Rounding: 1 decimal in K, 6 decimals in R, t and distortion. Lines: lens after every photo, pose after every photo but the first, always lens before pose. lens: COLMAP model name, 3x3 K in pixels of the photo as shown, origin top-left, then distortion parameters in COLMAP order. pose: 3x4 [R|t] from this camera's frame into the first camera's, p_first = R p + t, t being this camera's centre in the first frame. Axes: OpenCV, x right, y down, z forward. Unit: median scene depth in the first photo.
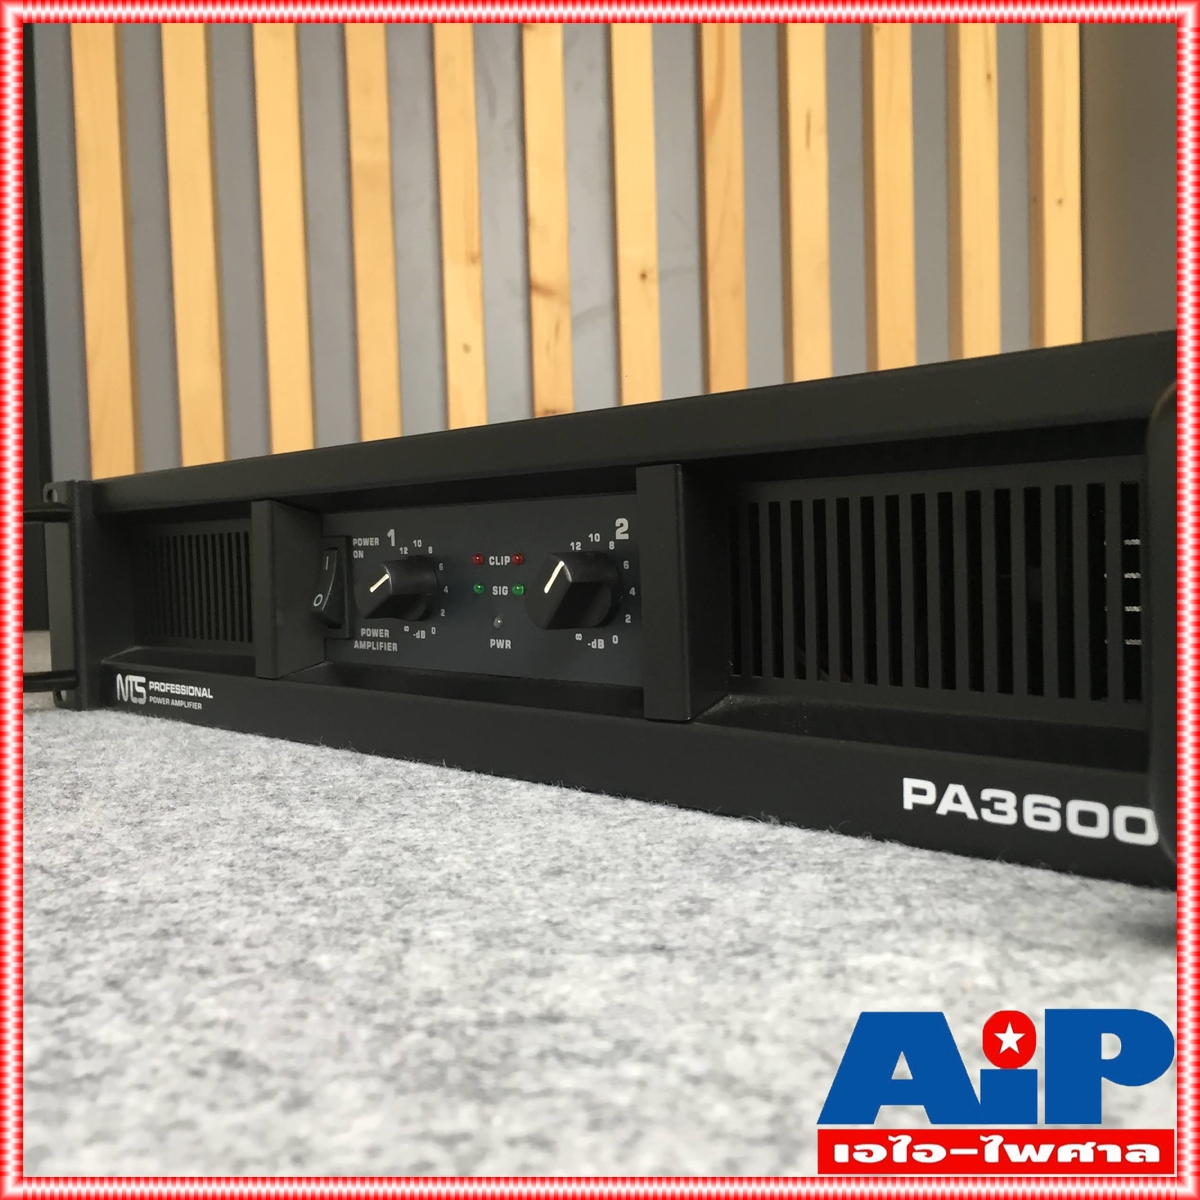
lens RADIAL K [[1323.1, 0, 600.0], [0, 1323.1, 600.0], [0, 0, 1]] dist [0.084430, -0.117812]
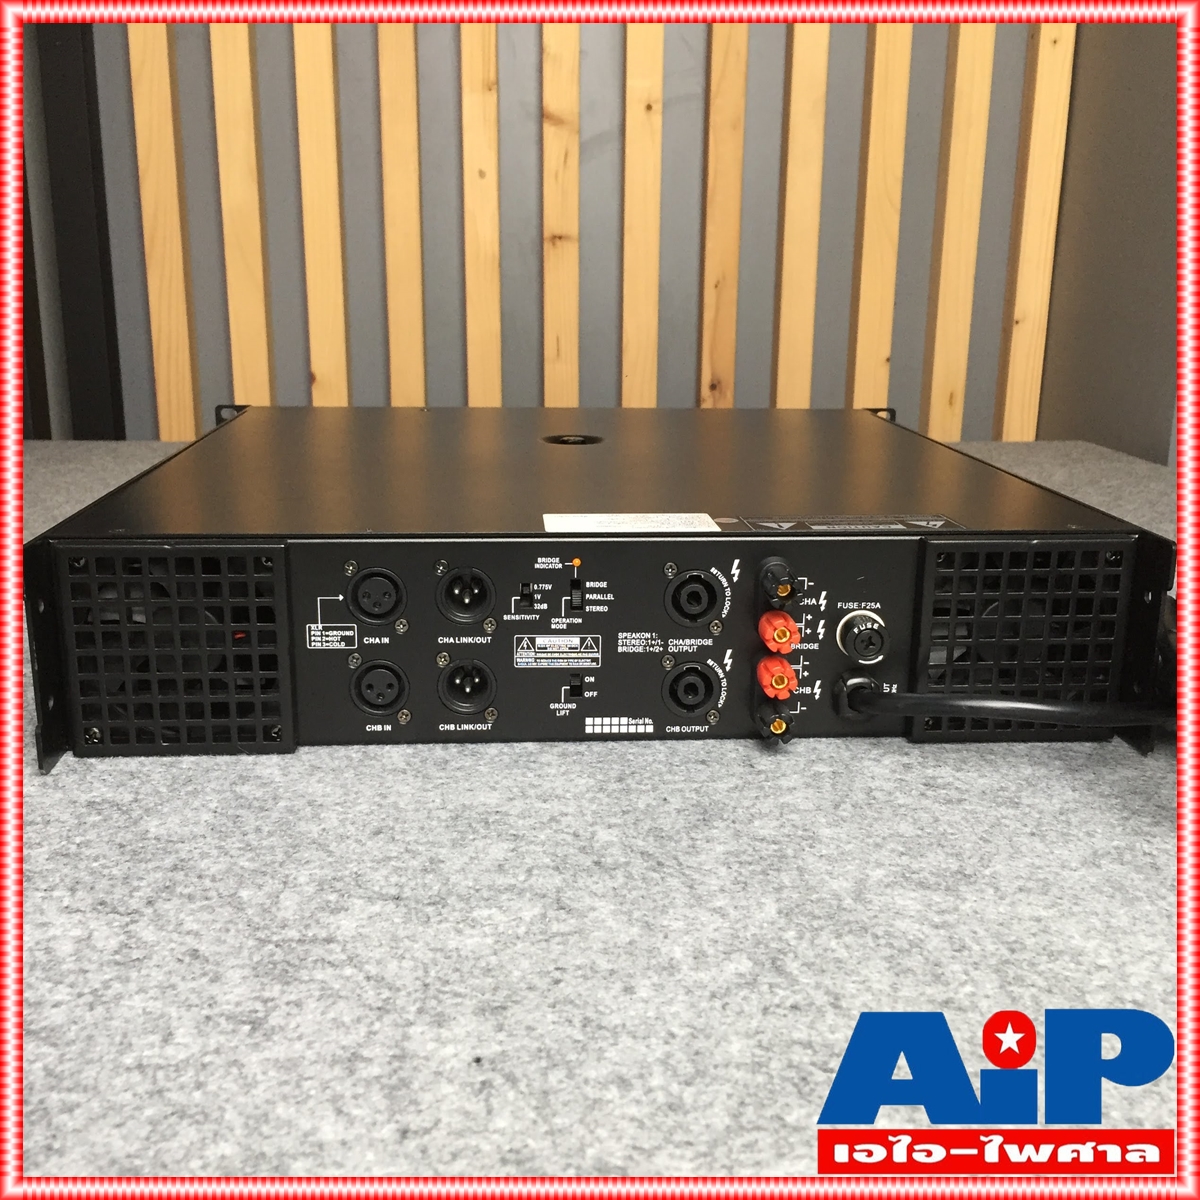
lens RADIAL K [[1323.1, 0, 600.0], [0, 1323.1, 600.0], [0, 0, 1]] dist [0.084430, -0.117812]
pose [[0.997911, 0.050206, -0.040662, 0.444995], [-0.040018, 0.974440, 0.221053, -0.716304], [0.050721, -0.218964, 0.974414, -1.013055]]
